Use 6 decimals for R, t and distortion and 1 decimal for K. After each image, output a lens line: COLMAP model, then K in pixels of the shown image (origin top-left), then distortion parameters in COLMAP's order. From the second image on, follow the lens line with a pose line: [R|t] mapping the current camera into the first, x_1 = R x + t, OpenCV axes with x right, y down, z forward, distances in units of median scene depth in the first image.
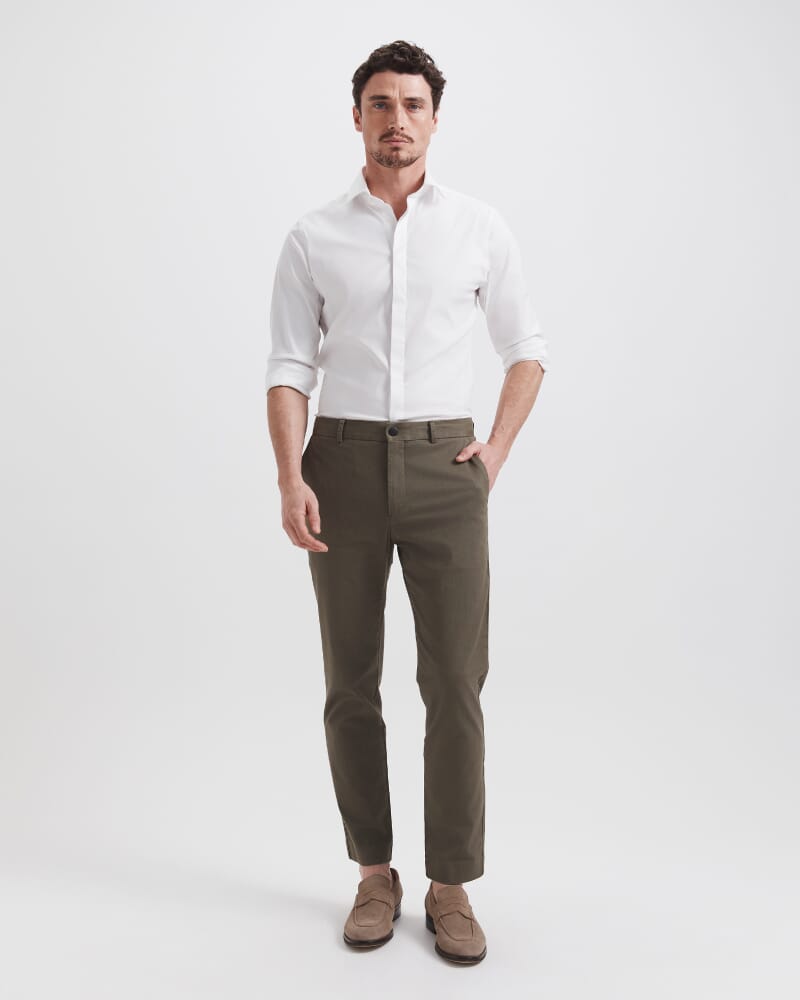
lens RADIAL K [[1489.1, 0, 400.0], [0, 1489.1, 500.0], [0, 0, 1]] dist [0.018862, 0.025384]
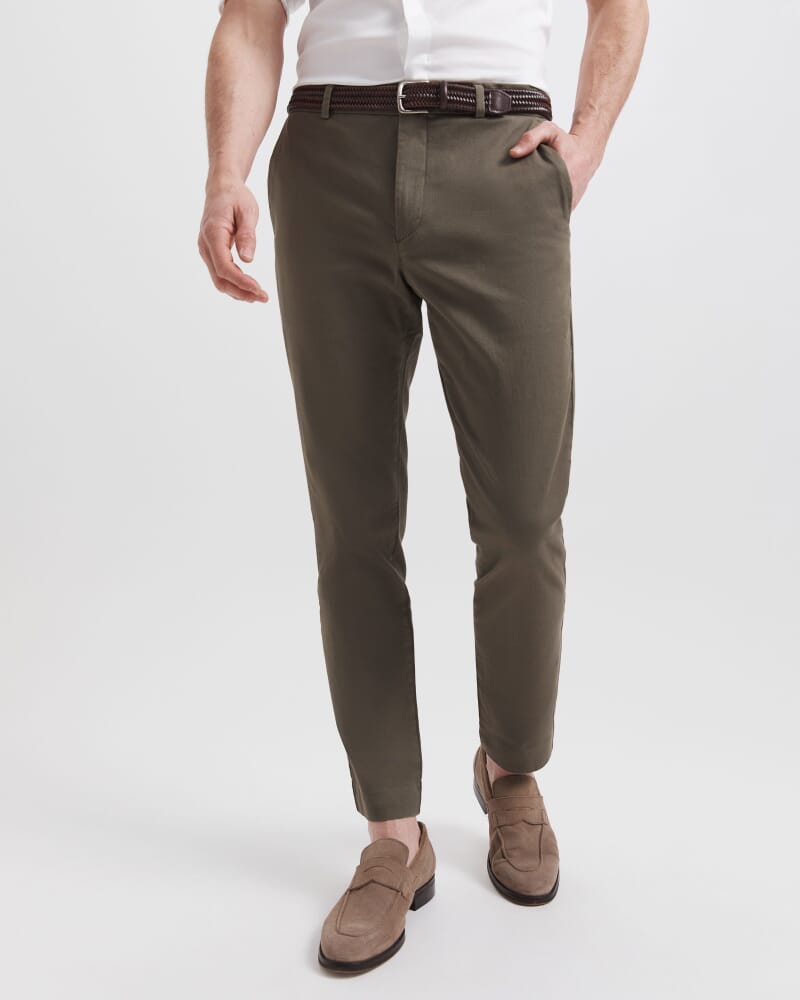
lens RADIAL K [[1489.1, 0, 400.0], [0, 1489.1, 500.0], [0, 0, 1]] dist [0.018862, 0.025384]
pose [[0.998462, 0.008870, -0.054718, 0.025293], [-0.003177, 0.994649, 0.103261, 0.045544], [0.055341, -0.102928, 0.993148, 0.397602]]
